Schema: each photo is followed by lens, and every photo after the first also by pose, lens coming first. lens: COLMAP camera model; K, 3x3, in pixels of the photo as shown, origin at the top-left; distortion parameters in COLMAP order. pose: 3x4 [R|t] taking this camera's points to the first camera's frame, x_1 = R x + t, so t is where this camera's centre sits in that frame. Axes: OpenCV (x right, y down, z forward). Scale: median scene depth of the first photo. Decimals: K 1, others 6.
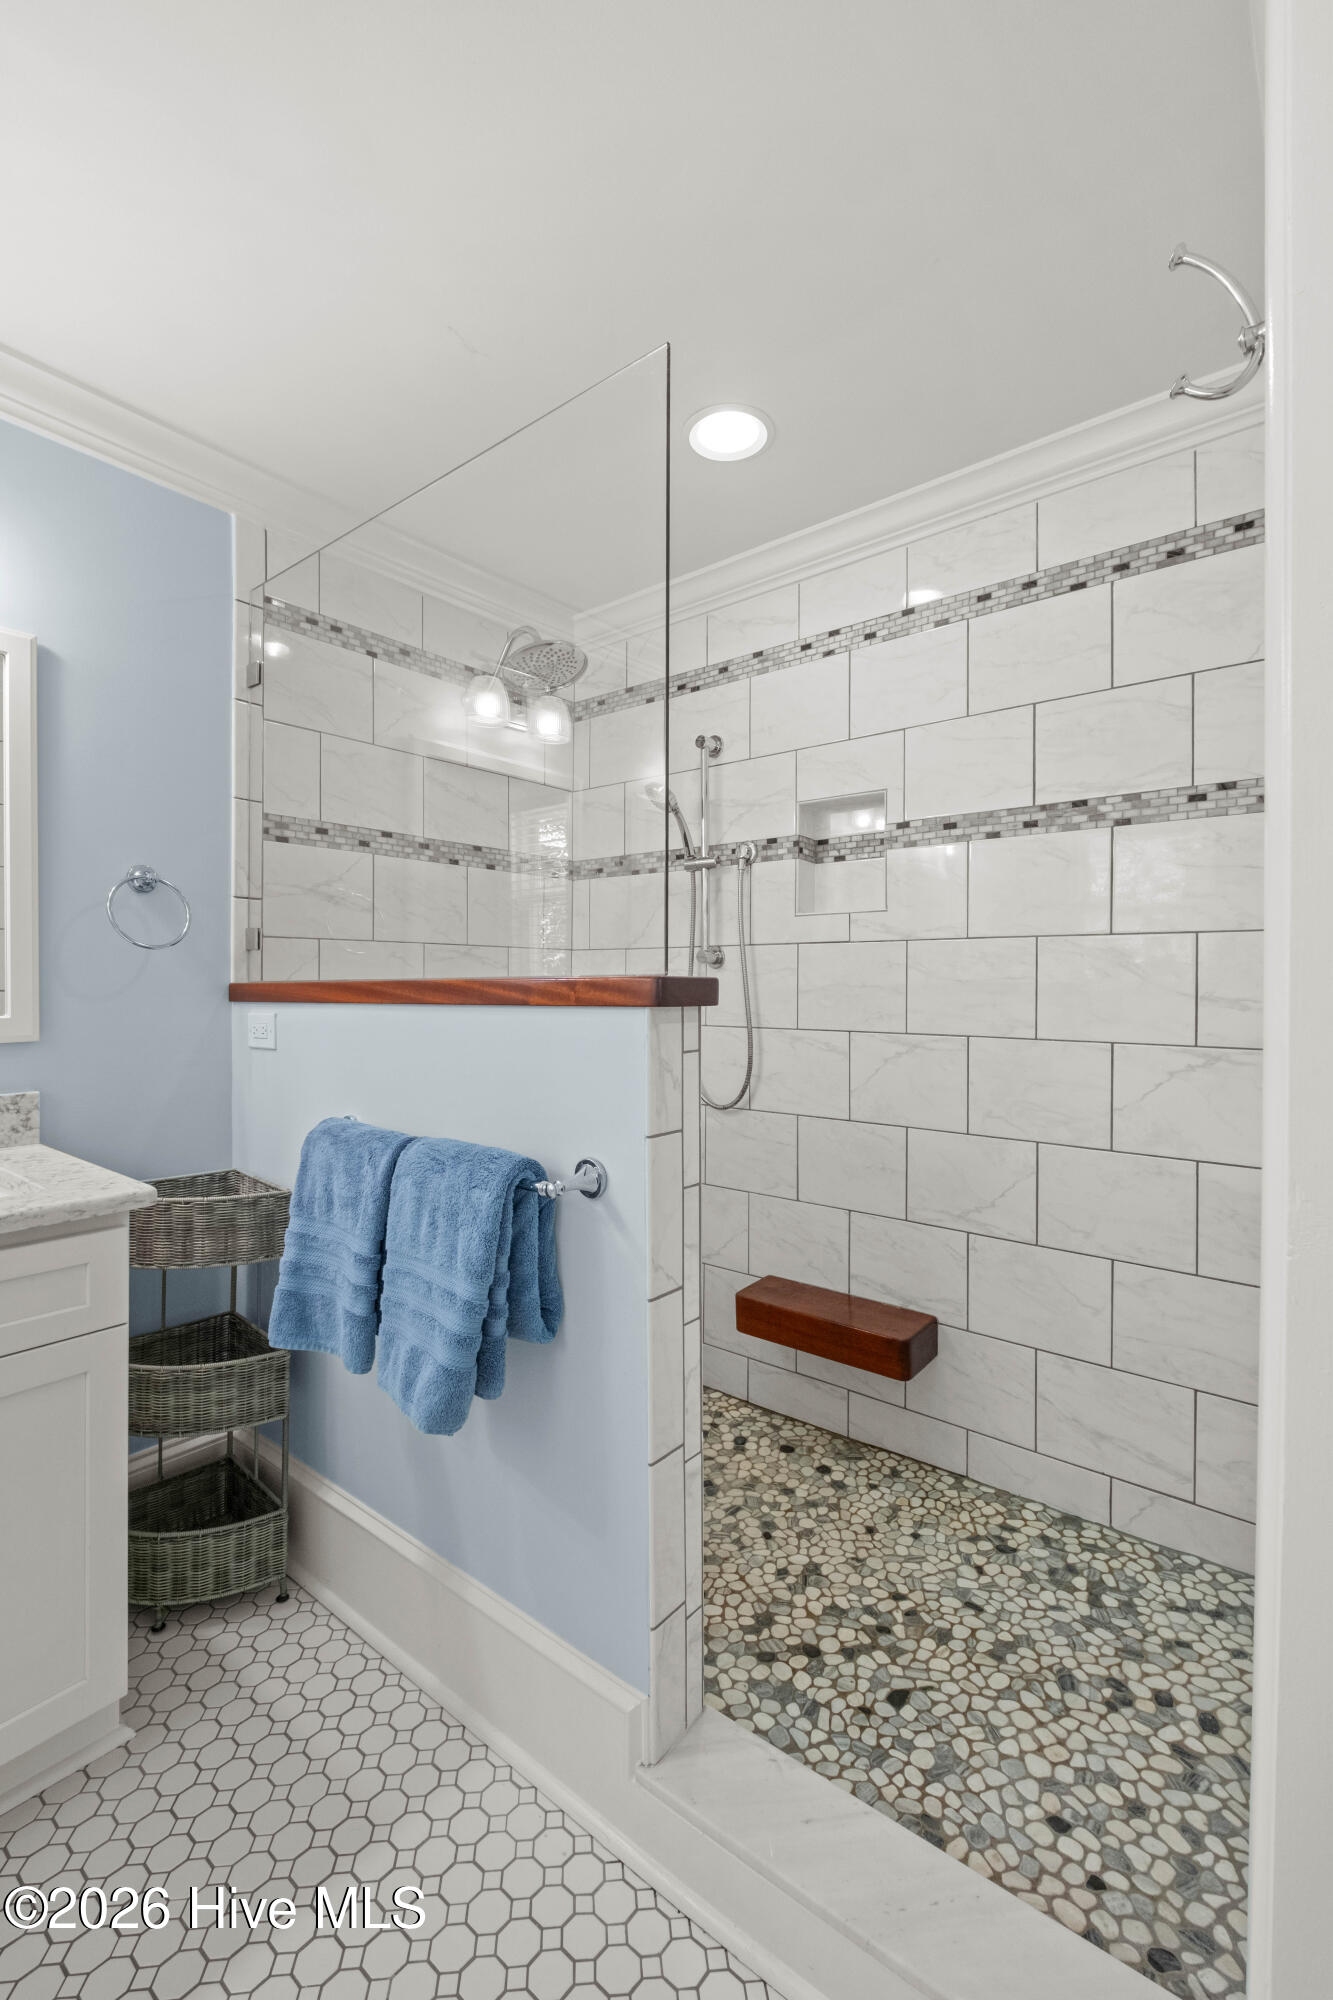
lens RADIAL K [[888.1, 0, 666.7], [0, 888.1, 981.6], [0, 0, 1]] dist [-0.004239, -0.000985]
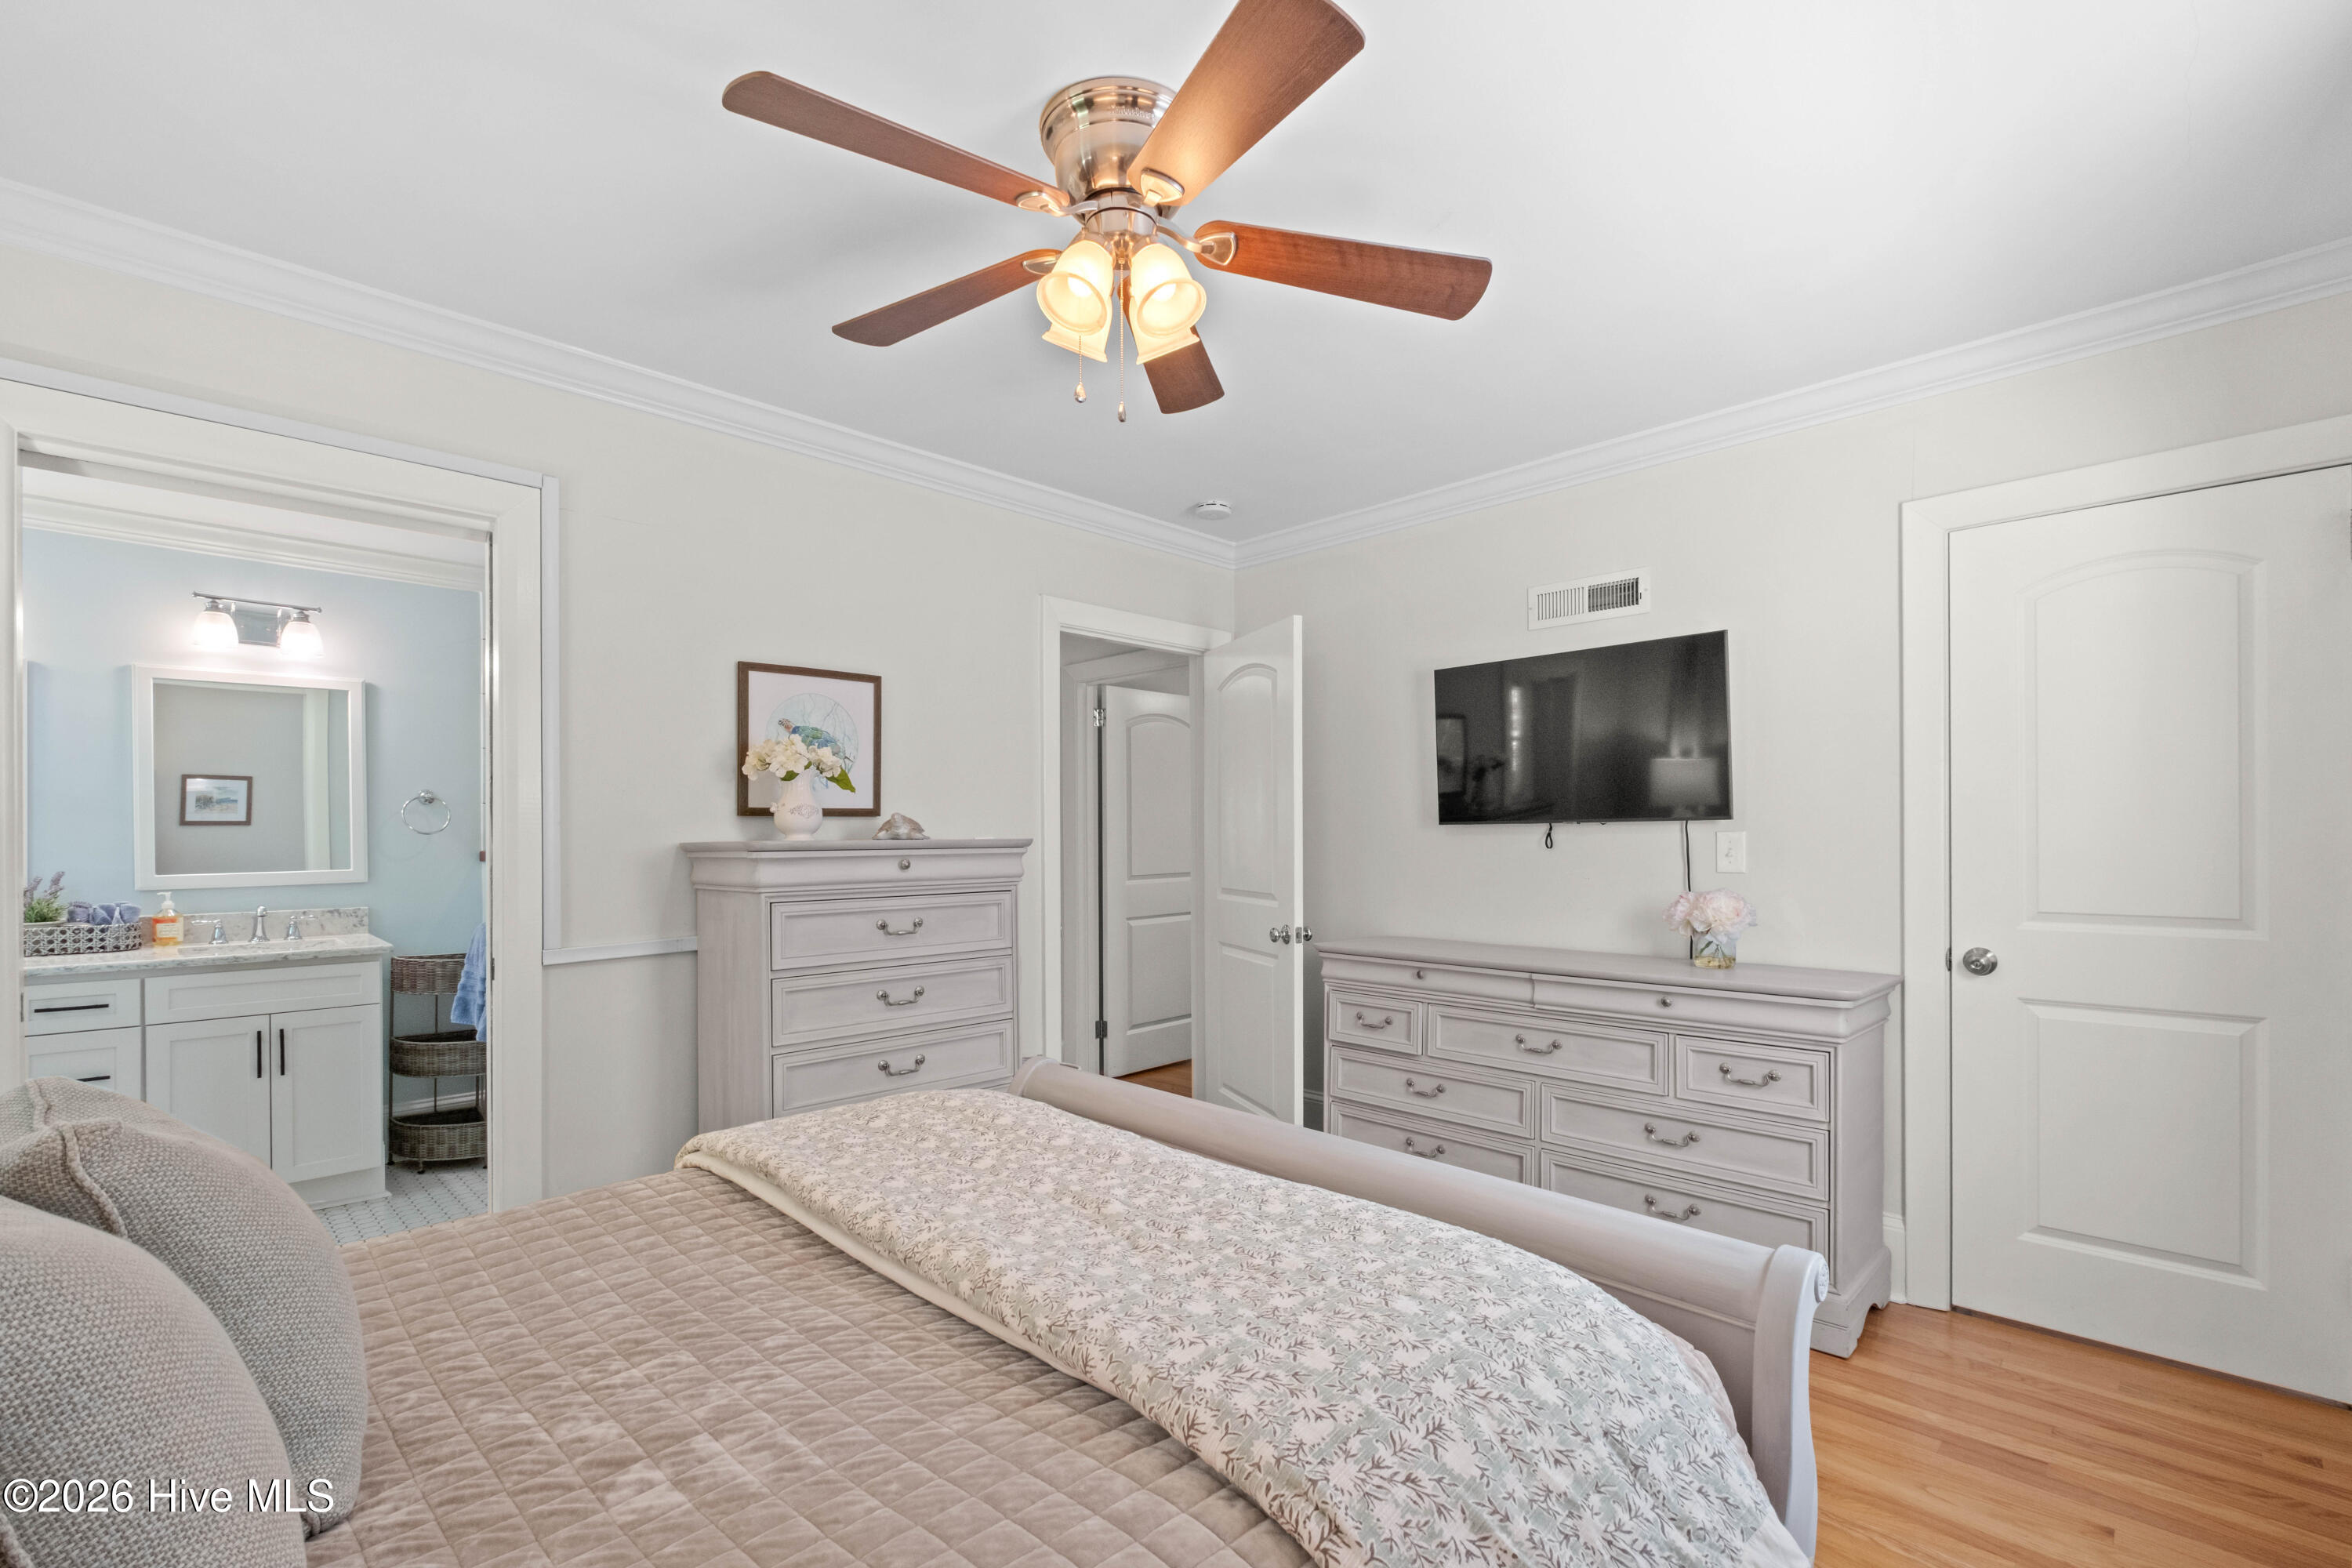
lens RADIAL K [[1032.9, 0, 1181.8], [0, 1032.9, 842.5], [0, 0, 1]] dist [-0.002057, -0.000295]
pose [[0.994539, -0.009894, -0.103895, 1.053608], [0.010636, 0.999922, 0.006592, -0.014656], [0.103822, -0.007661, 0.994566, -0.867943]]
